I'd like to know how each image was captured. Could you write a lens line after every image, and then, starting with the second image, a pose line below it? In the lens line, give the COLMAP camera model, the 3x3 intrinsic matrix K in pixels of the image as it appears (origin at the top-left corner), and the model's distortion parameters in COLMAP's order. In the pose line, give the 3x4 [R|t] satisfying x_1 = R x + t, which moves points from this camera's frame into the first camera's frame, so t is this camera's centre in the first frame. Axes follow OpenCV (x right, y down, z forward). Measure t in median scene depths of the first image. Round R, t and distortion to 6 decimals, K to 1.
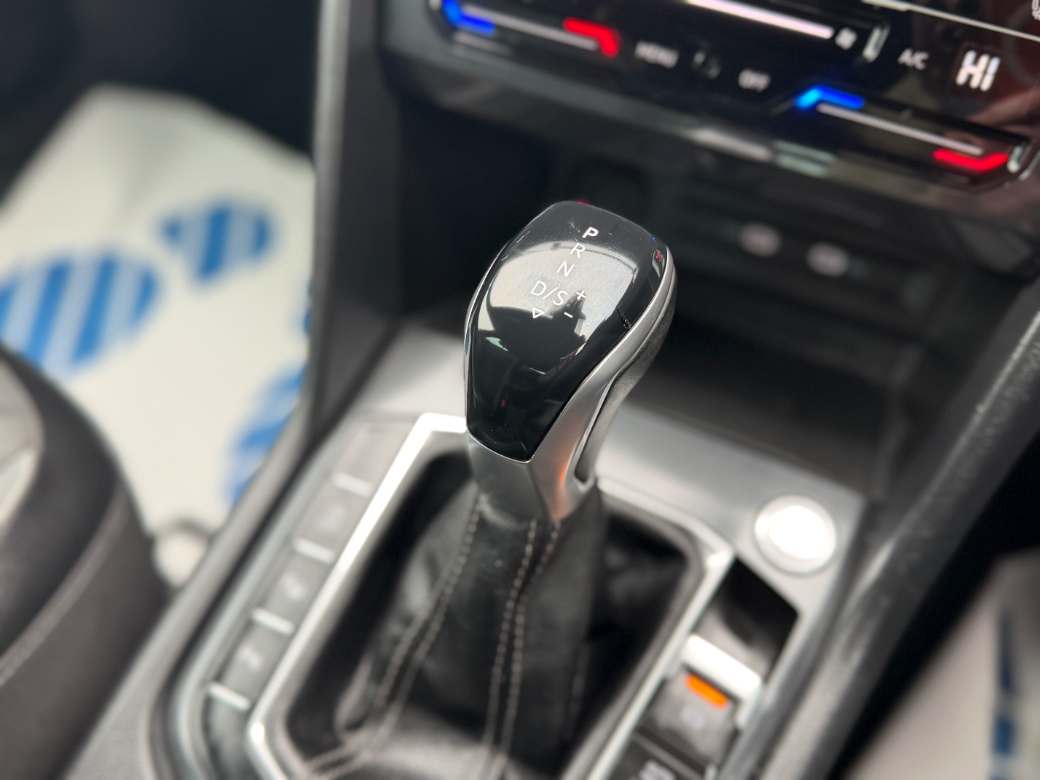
lens RADIAL K [[952.0, 0, 520.0], [0, 952.0, 390.0], [0, 0, 1]] dist [0.188825, -0.419696]
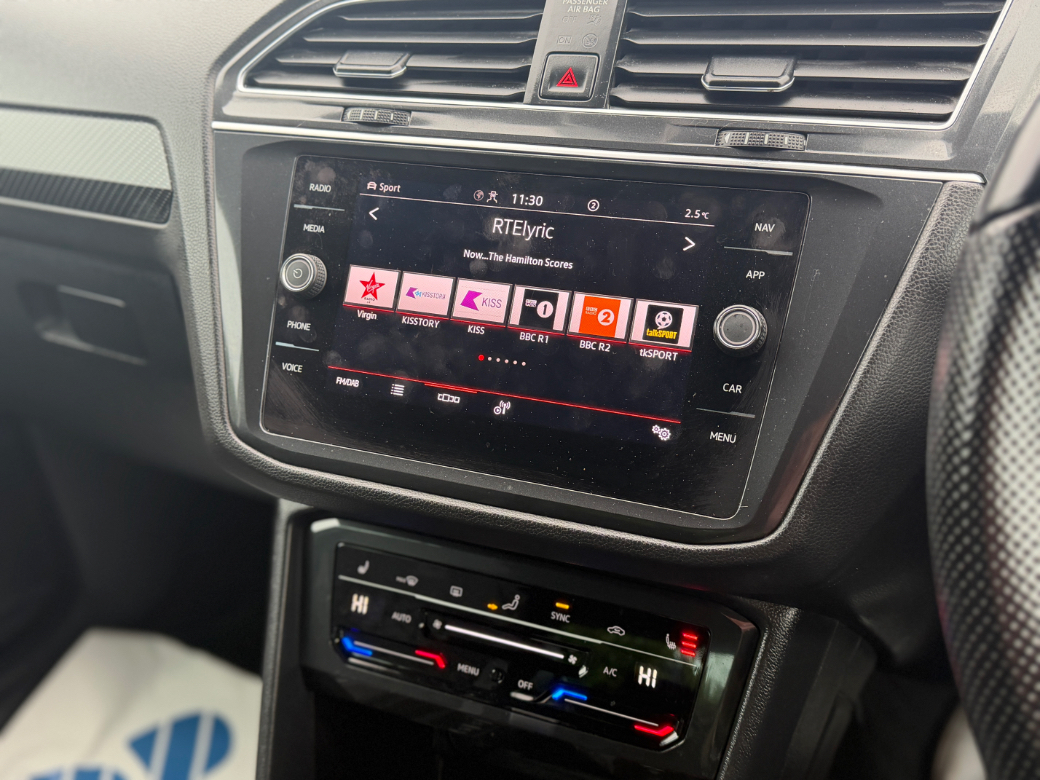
lens RADIAL K [[952.0, 0, 520.0], [0, 952.0, 390.0], [0, 0, 1]] dist [0.188825, -0.419696]
pose [[0.997528, -0.056265, 0.042100, 0.184841], [0.069009, 0.897429, -0.435728, -0.050187], [-0.013265, 0.437556, 0.899093, -0.682995]]
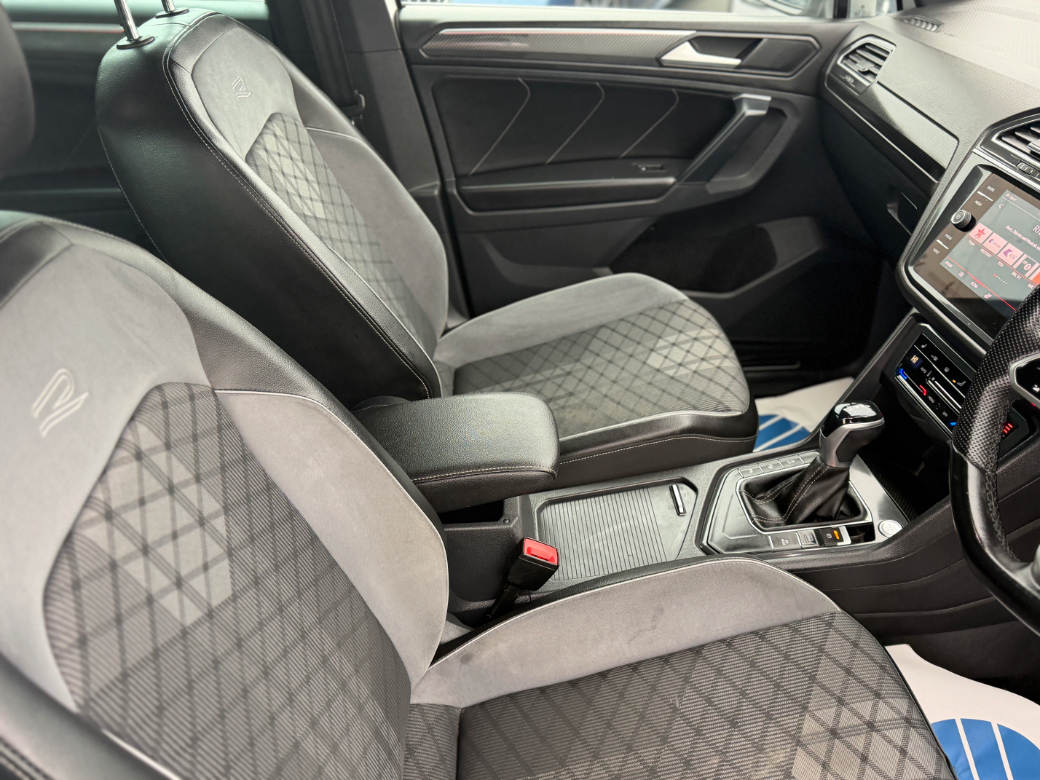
lens RADIAL K [[967.3, 0, 520.0], [0, 967.3, 390.0], [0, 0, 1]] dist [-0.003481, -0.012926]
pose [[0.559574, 0.452126, -0.694593, 1.936661], [-0.678822, 0.730849, -0.071143, 1.050219], [0.475476, 0.511315, 0.715877, -2.612766]]
